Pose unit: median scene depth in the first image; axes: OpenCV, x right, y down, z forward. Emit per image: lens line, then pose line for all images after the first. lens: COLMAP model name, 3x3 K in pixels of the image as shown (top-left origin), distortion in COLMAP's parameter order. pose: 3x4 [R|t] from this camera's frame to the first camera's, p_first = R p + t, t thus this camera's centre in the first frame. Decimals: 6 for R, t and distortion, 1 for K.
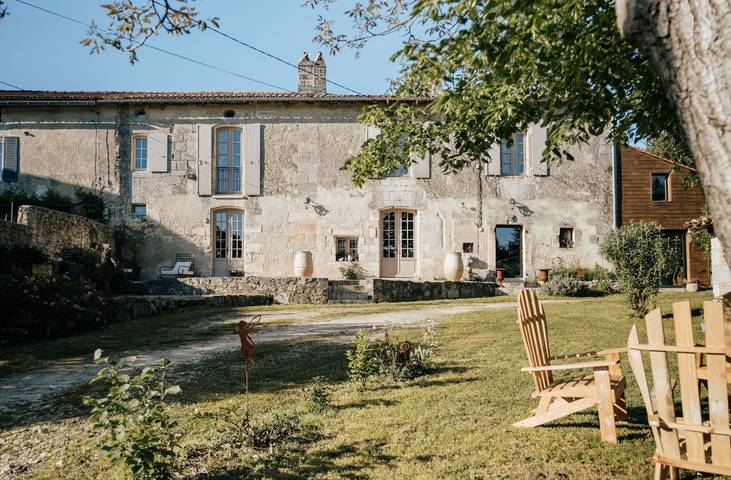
lens RADIAL K [[726.0, 0, 365.5], [0, 726.0, 240.0], [0, 0, 1]] dist [0.002892, 0.003334]
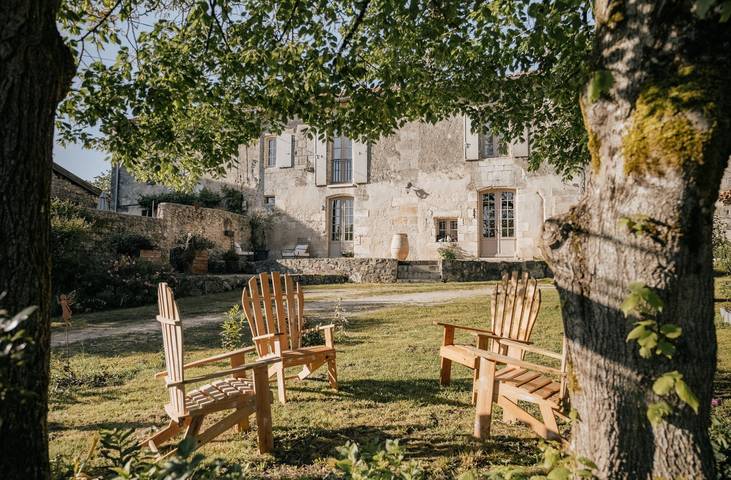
lens RADIAL K [[726.0, 0, 365.5], [0, 726.0, 240.0], [0, 0, 1]] dist [0.002892, 0.003334]
pose [[0.895755, -0.016536, -0.444241, 0.338911], [0.031839, 0.999128, 0.027008, -0.005256], [0.443407, -0.038337, 0.895500, 0.015924]]
